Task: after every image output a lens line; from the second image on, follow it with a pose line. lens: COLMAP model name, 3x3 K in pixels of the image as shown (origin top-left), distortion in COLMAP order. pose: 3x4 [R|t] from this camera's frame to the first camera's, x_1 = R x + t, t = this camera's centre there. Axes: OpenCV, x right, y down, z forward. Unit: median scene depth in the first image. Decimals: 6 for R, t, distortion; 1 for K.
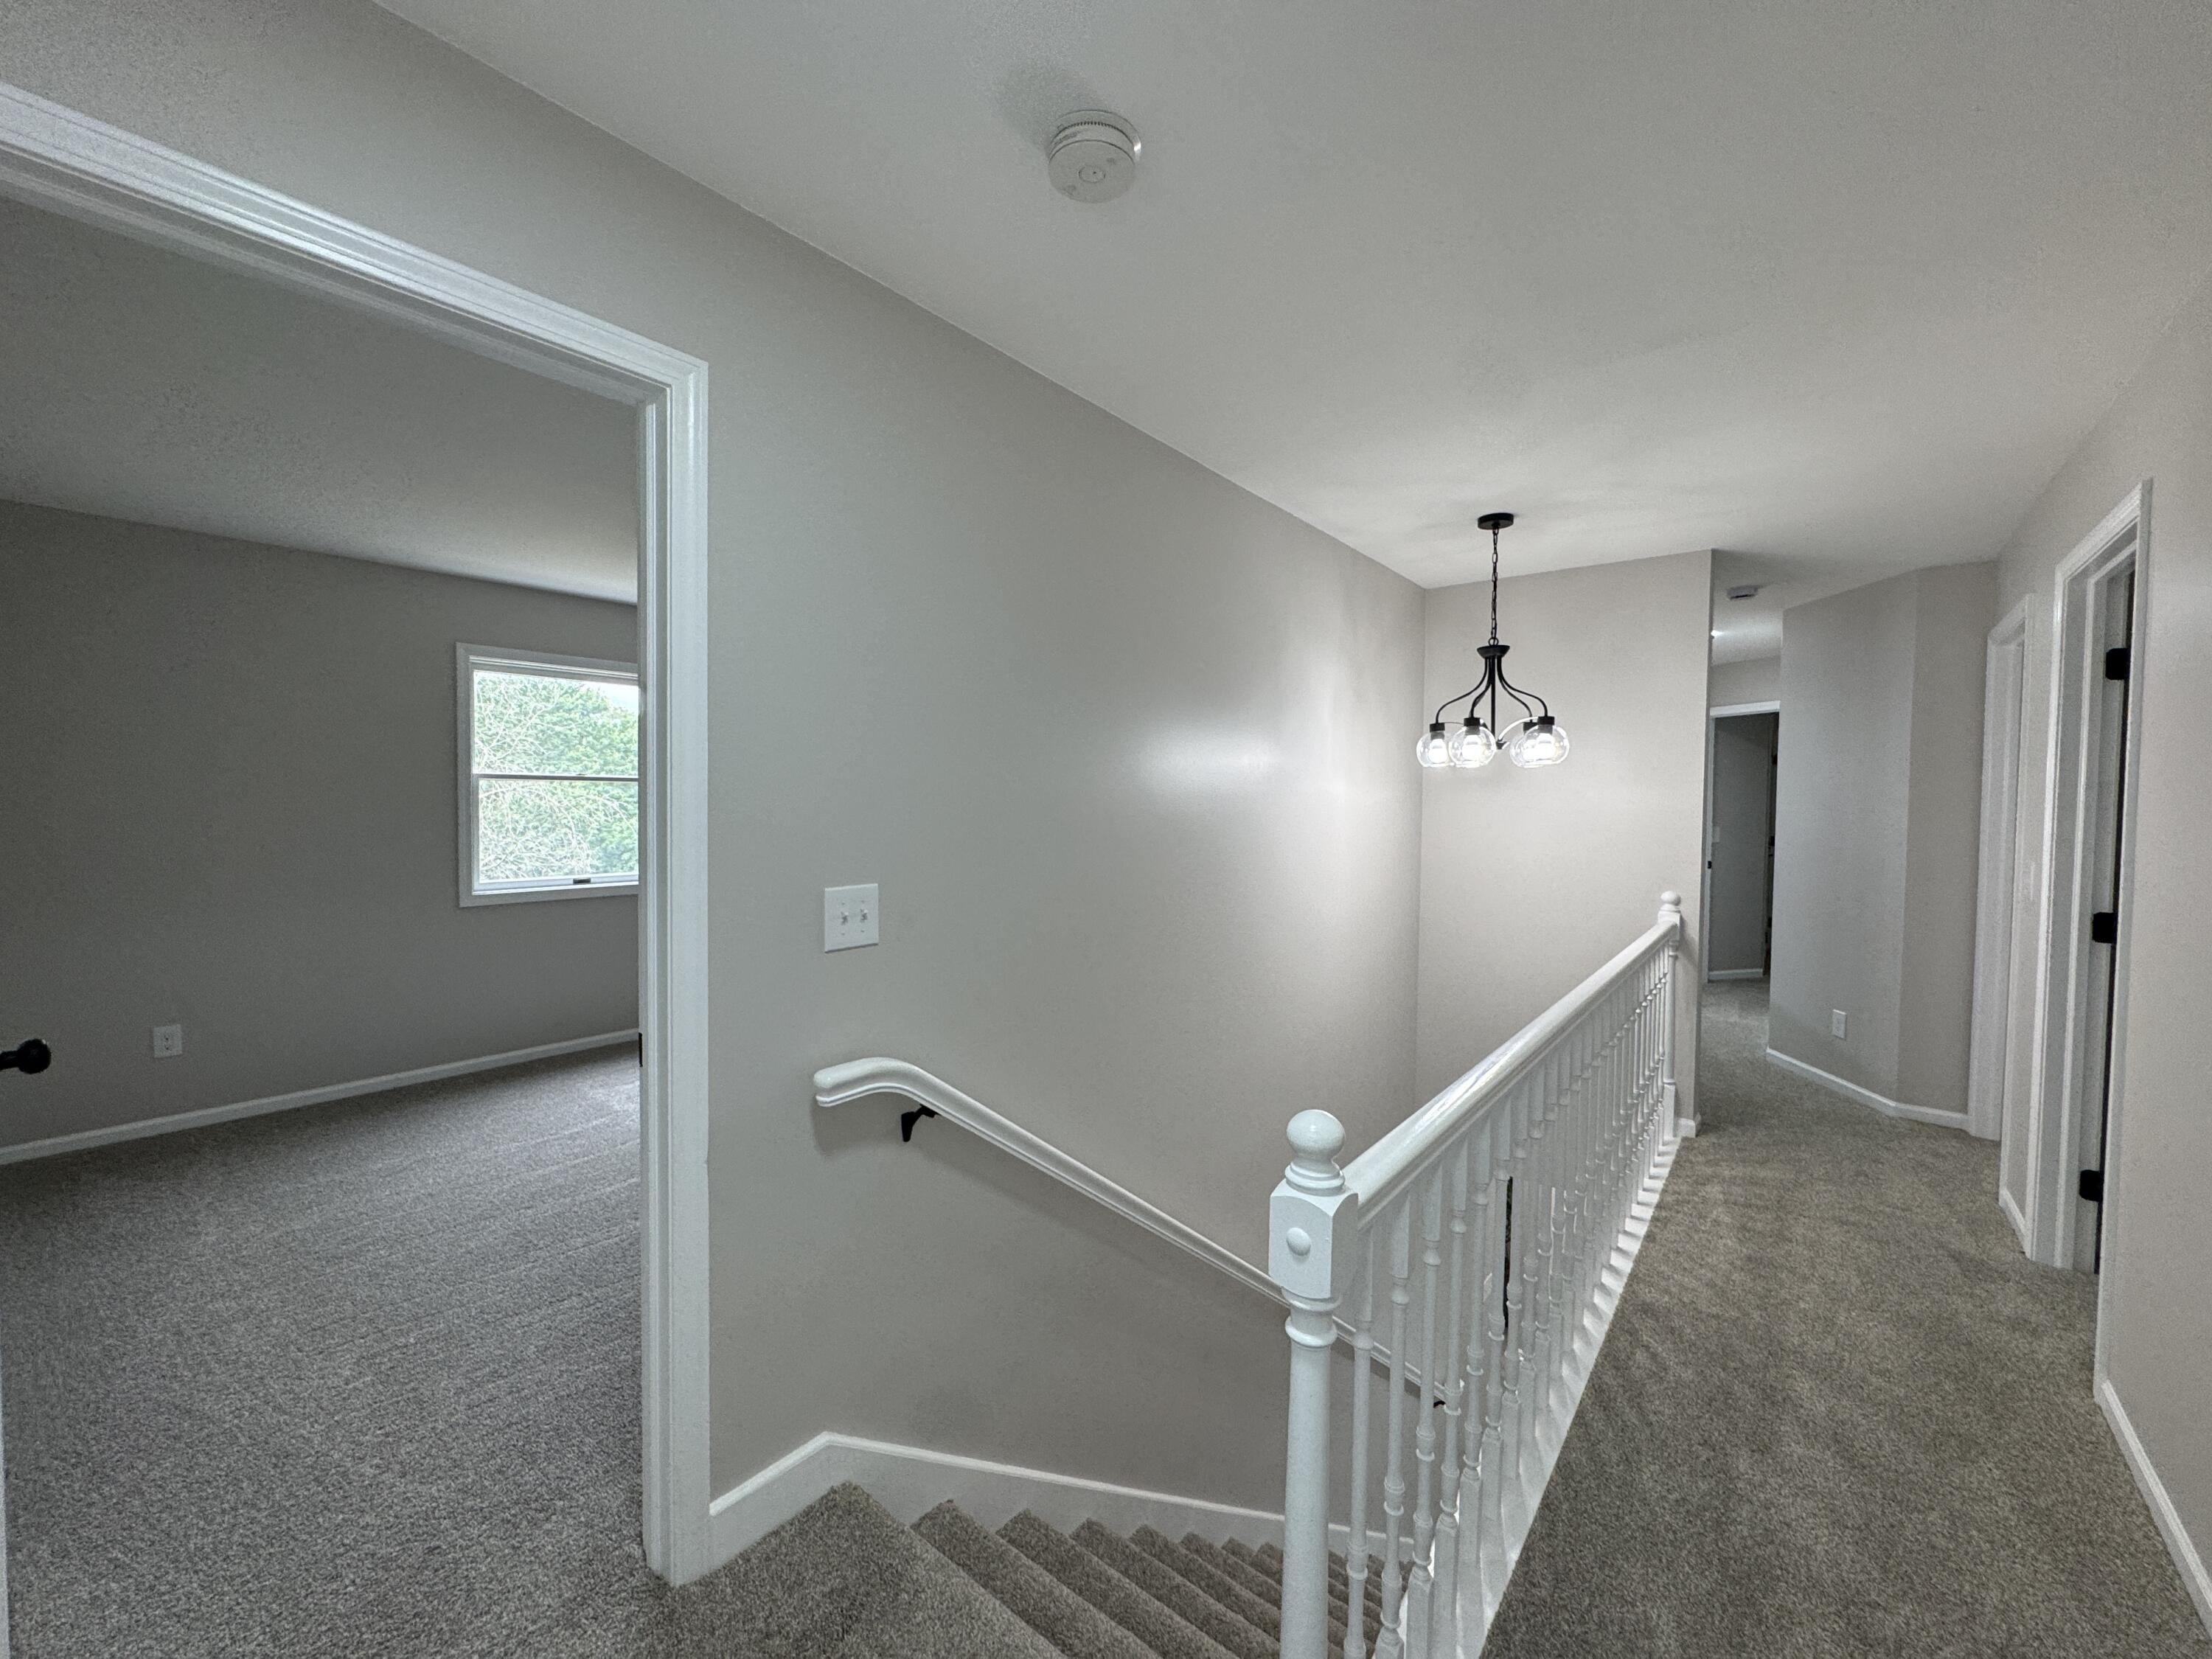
lens RADIAL K [[886.7, 0, 1103.9], [0, 886.7, 831.3], [0, 0, 1]] dist [-0.002038, 0.000813]
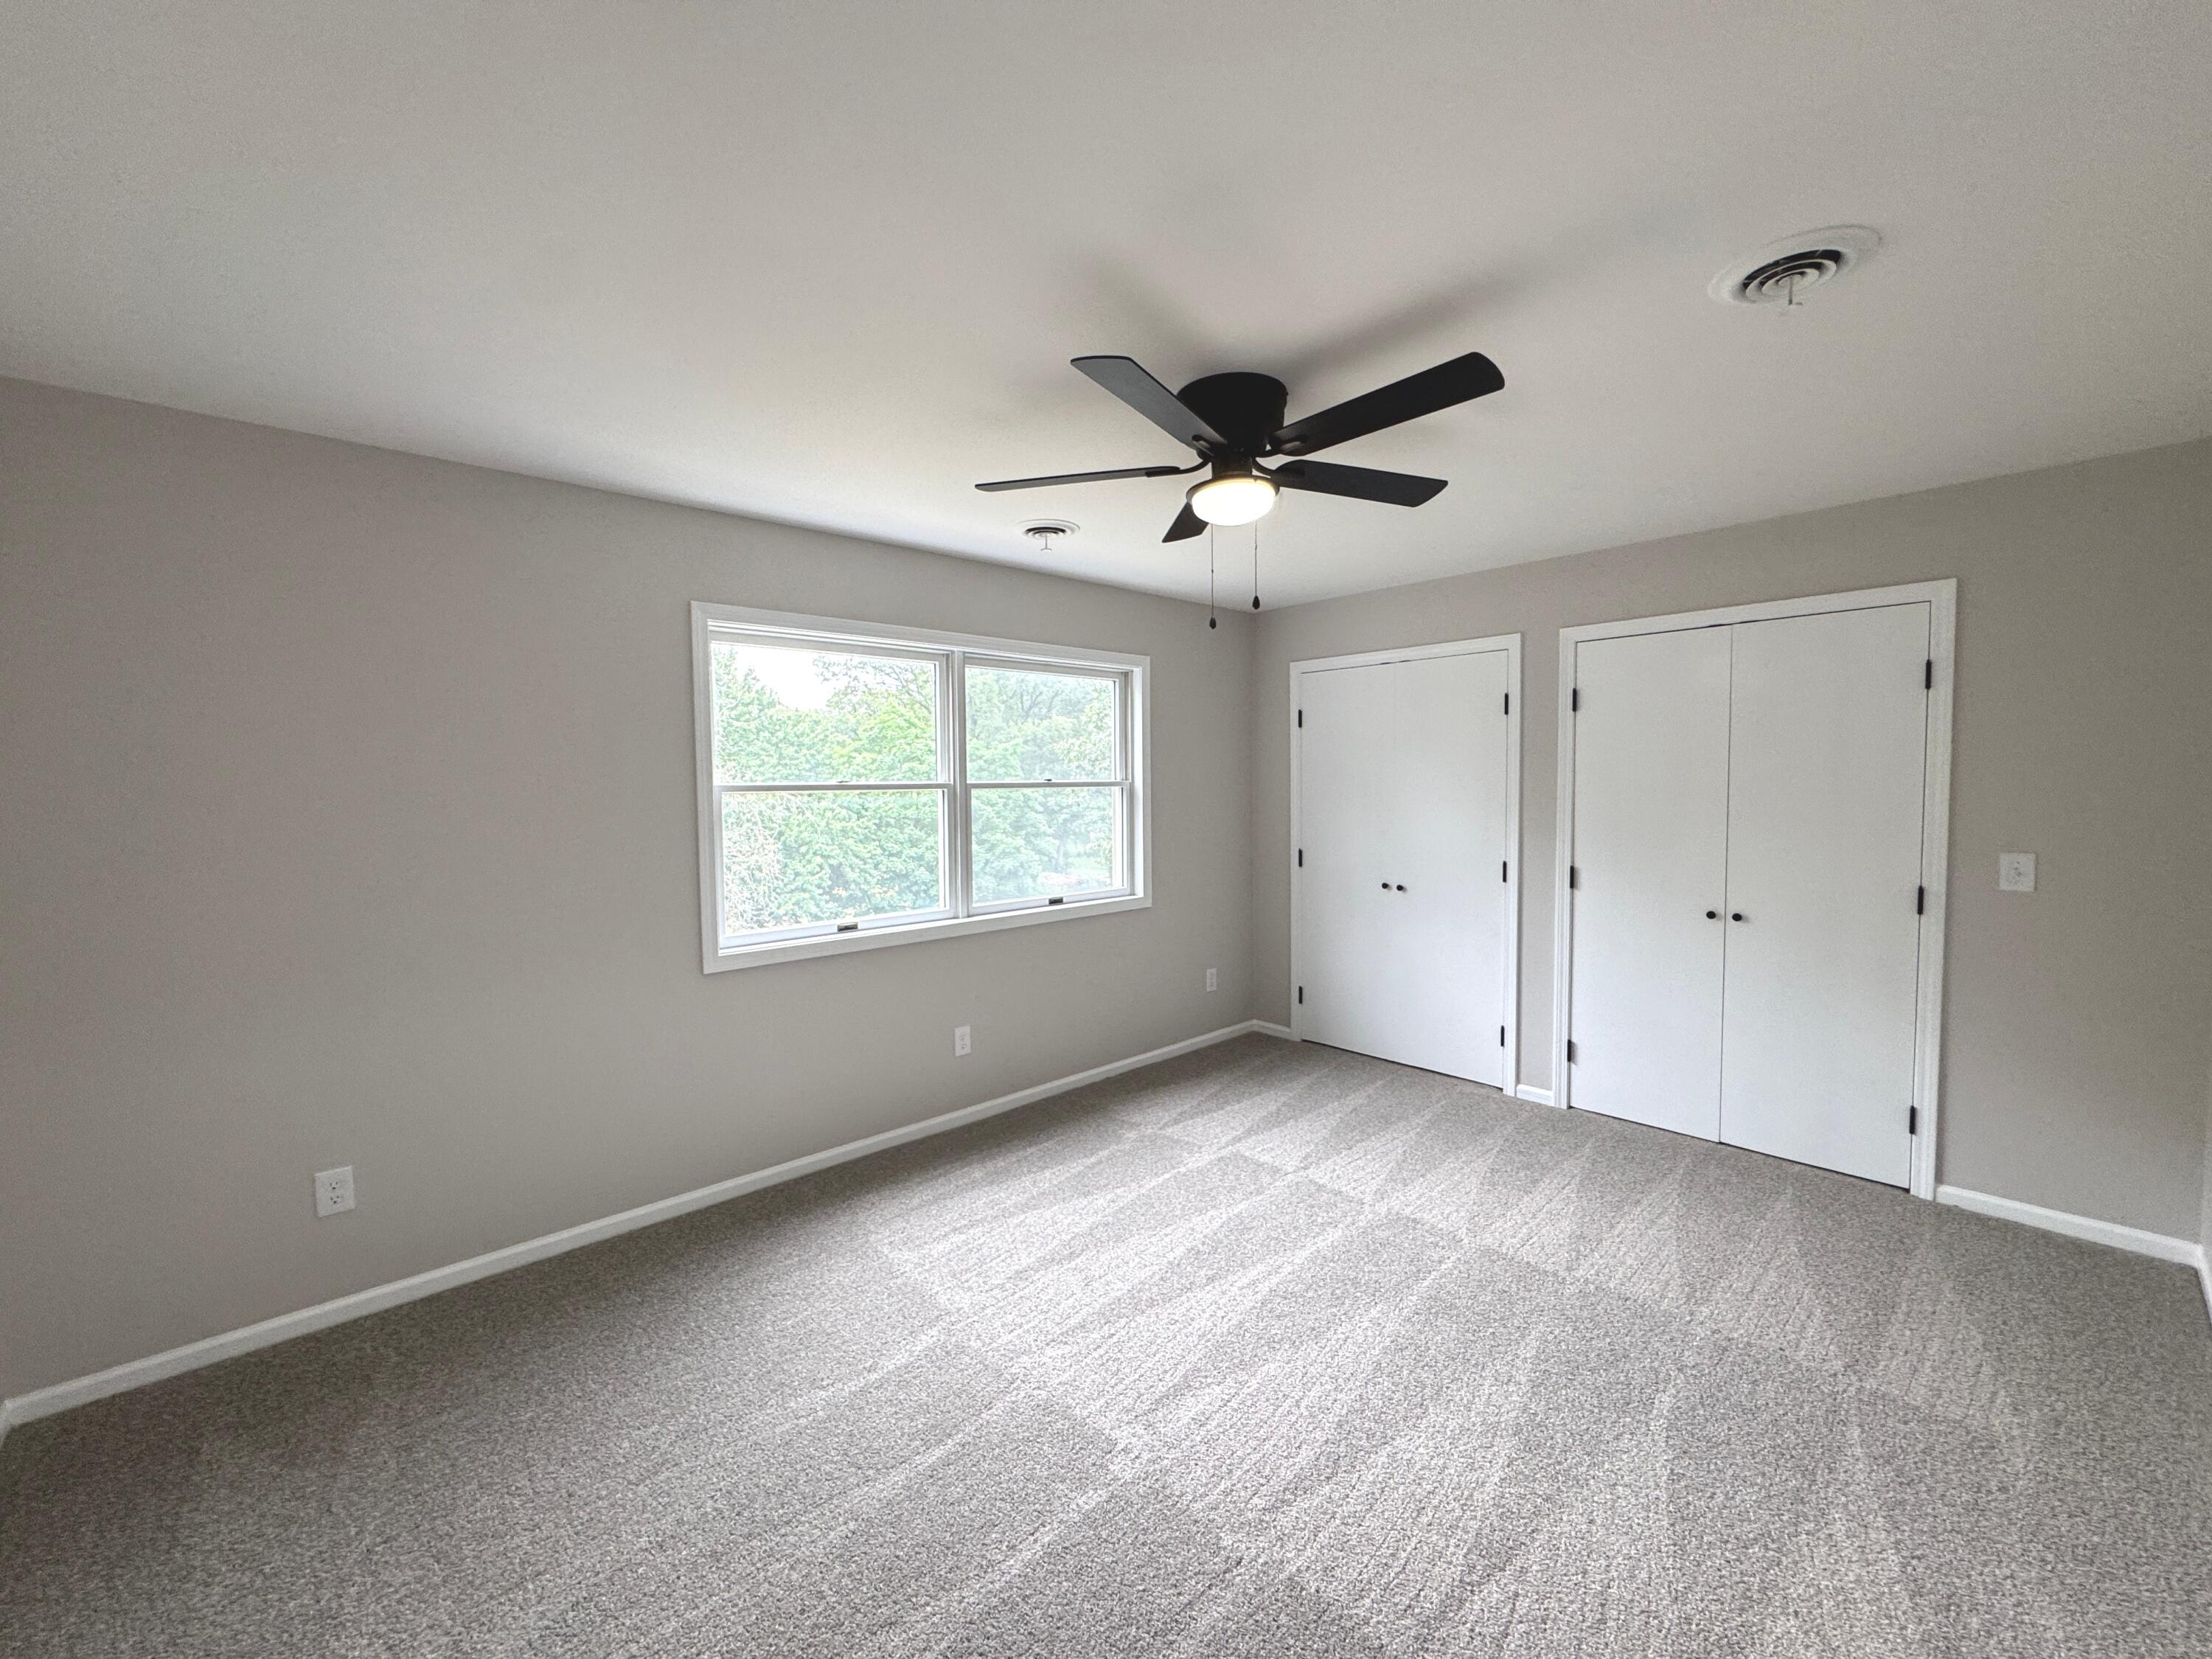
lens RADIAL K [[886.7, 0, 1103.9], [0, 886.7, 831.3], [0, 0, 1]] dist [-0.002038, 0.000813]
pose [[0.988448, -0.010562, -0.151193, -0.293524], [0.013600, 0.999726, 0.019076, -0.037376], [0.150950, -0.020912, 0.988320, 0.338865]]
